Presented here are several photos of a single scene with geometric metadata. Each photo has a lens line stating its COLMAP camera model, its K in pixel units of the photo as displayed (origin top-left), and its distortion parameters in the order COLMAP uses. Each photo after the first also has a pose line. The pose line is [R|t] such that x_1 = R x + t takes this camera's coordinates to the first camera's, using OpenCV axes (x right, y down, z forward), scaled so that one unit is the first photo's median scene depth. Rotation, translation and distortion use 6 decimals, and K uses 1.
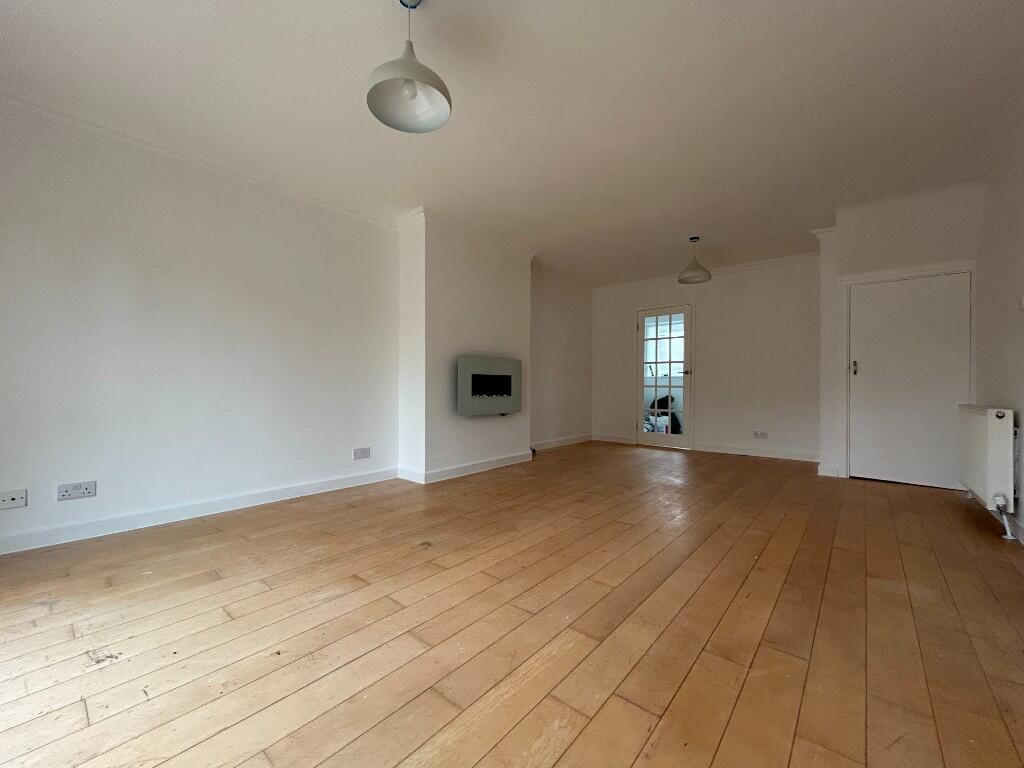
lens RADIAL K [[414.1, 0, 510.4], [0, 414.1, 383.1], [0, 0, 1]] dist [-0.000415, 0.000198]
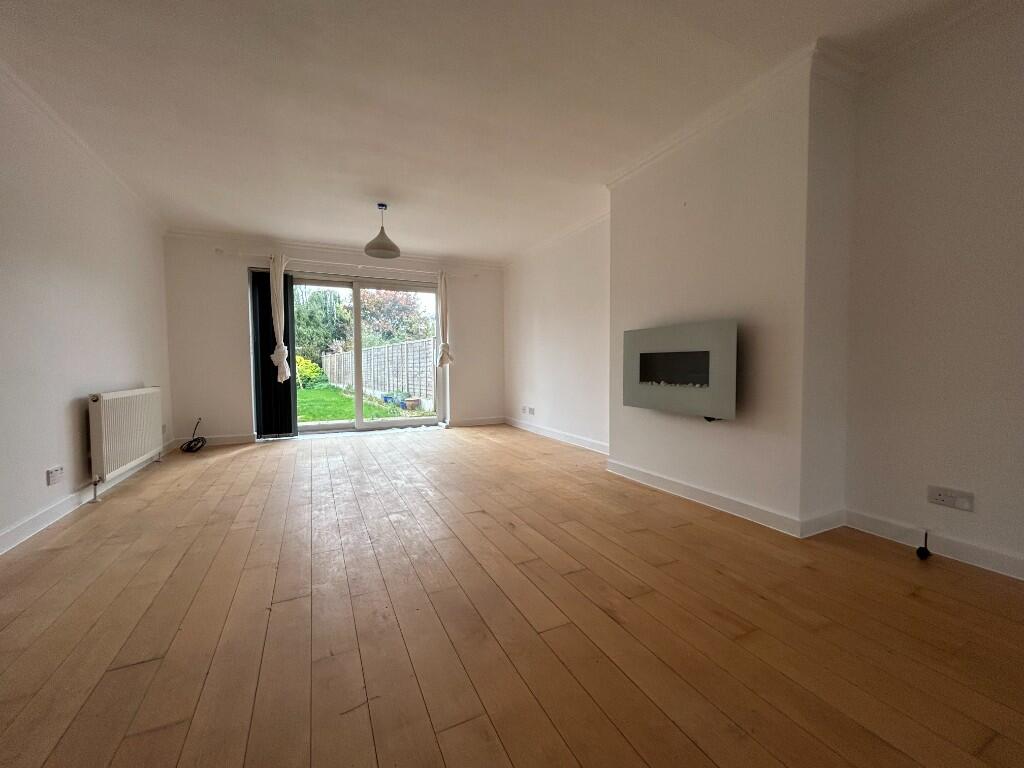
lens RADIAL K [[414.1, 0, 510.4], [0, 414.1, 383.1], [0, 0, 1]] dist [-0.000415, 0.000198]
pose [[-0.403940, 0.039749, -0.913921, 0.669430], [0.005879, 0.999148, 0.040857, 0.001223], [0.914766, 0.011131, -0.403830, 1.051263]]
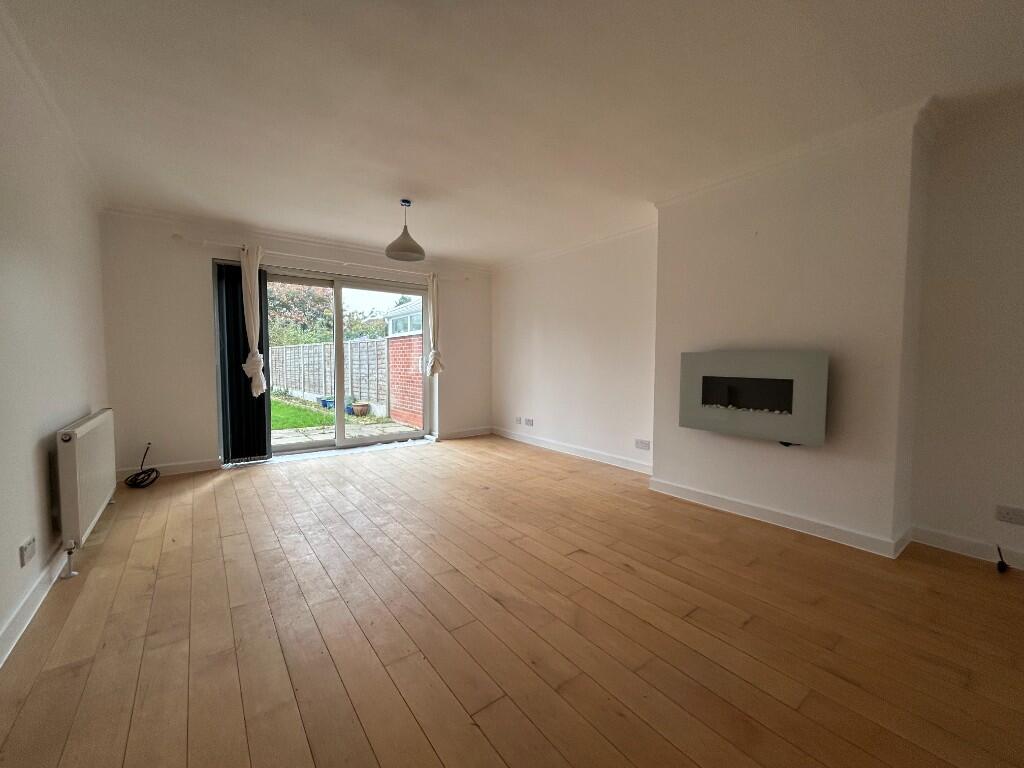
lens RADIAL K [[414.1, 0, 510.4], [0, 414.1, 383.1], [0, 0, 1]] dist [-0.000415, 0.000198]
pose [[-0.211883, 0.049916, -0.976019, 0.699572], [-0.003944, 0.998643, 0.051929, -0.044822], [0.977287, 0.014852, -0.211399, 0.785481]]
